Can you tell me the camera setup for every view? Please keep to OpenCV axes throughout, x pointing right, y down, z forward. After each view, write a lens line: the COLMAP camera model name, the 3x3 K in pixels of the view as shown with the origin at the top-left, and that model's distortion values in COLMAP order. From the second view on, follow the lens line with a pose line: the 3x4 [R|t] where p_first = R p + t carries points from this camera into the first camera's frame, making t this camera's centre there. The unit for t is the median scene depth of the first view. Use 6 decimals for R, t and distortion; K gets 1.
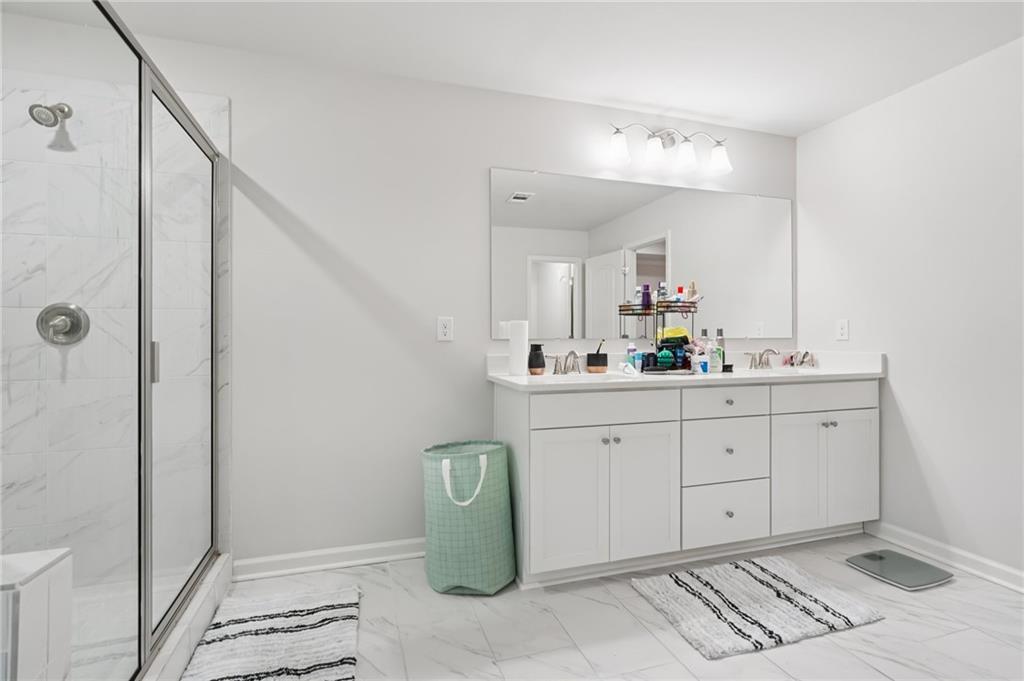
lens RADIAL K [[500.5, 0, 502.1], [0, 500.5, 333.6], [0, 0, 1]] dist [-0.001595, 0.002232]
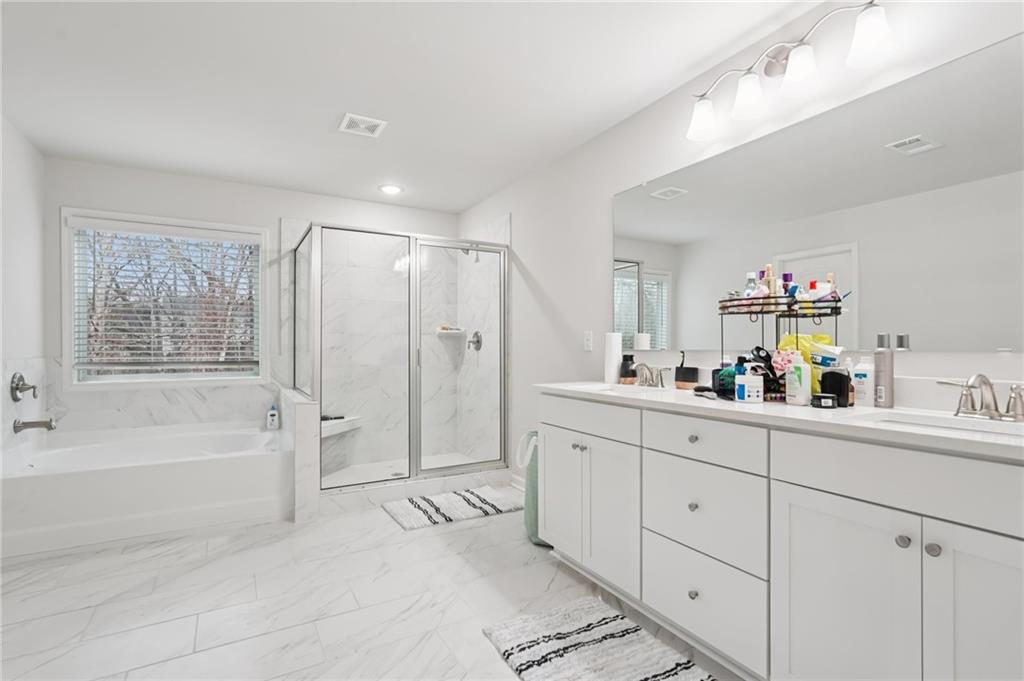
lens RADIAL K [[500.5, 0, 518.7], [0, 500.5, 348.0], [0, 0, 1]] dist [-0.001595, 0.002232]
pose [[0.206104, 0.001999, -0.978528, 1.219894], [-0.001607, 0.999997, 0.001704, 0.006338], [0.978529, 0.001222, 0.206106, 0.668676]]
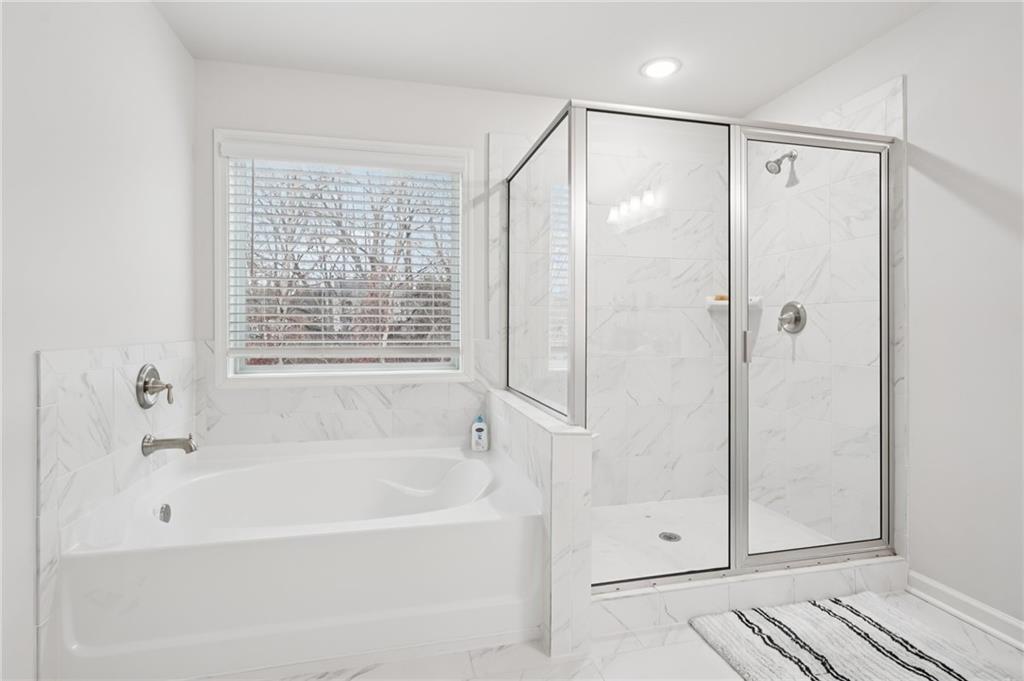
lens RADIAL K [[500.5, 0, 507.8], [0, 500.5, 331.0], [0, 0, 1]] dist [-0.001595, 0.002232]
pose [[-0.076064, 0.008985, -0.997062, 0.451629], [-0.005093, 0.999943, 0.009400, 0.006106], [0.997090, 0.005793, -0.076014, 0.328217]]
